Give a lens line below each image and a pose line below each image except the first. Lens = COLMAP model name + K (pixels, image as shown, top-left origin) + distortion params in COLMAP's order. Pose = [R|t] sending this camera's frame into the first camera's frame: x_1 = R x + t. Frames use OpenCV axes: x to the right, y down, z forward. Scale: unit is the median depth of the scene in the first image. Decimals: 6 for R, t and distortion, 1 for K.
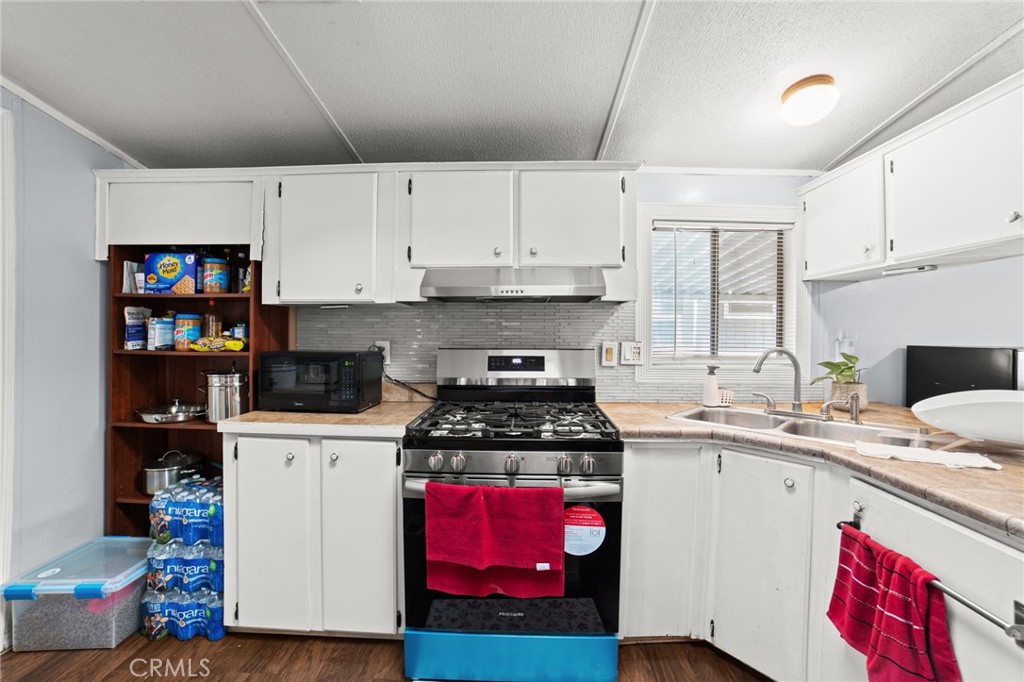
lens RADIAL K [[402.8, 0, 515.2], [0, 402.8, 340.7], [0, 0, 1]] dist [-0.023105, 0.006550]
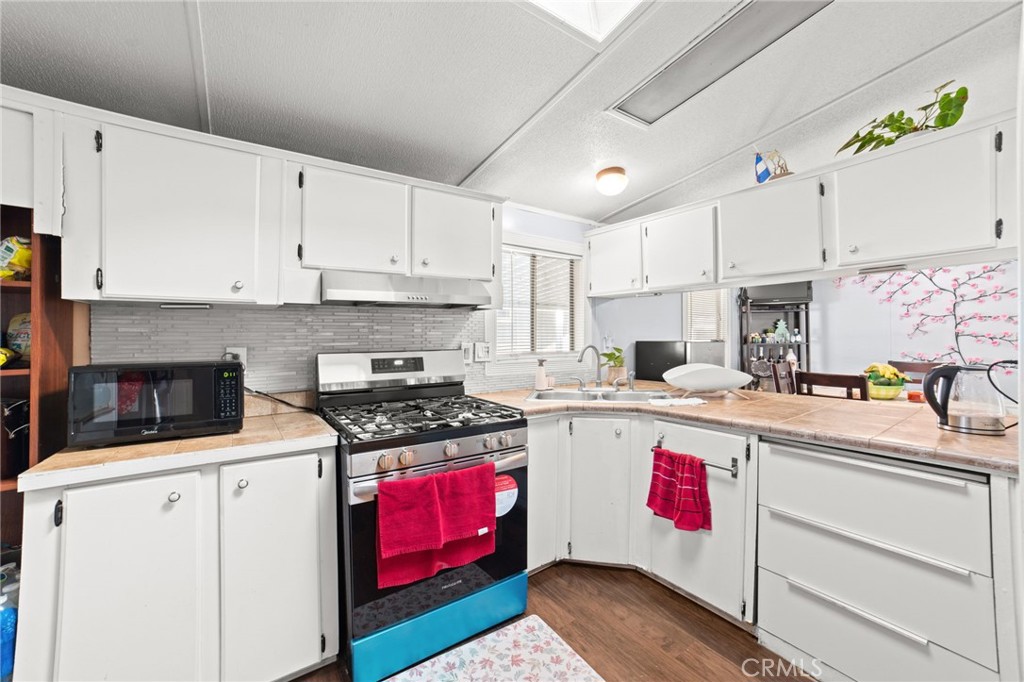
lens RADIAL K [[402.8, 0, 514.1], [0, 402.8, 336.9], [0, 0, 1]] dist [-0.023105, 0.006550]
pose [[0.814981, -0.013801, 0.579323, -0.417794], [0.020361, 0.999781, -0.004827, -0.006977], [-0.579130, 0.015729, 0.815083, -0.031773]]
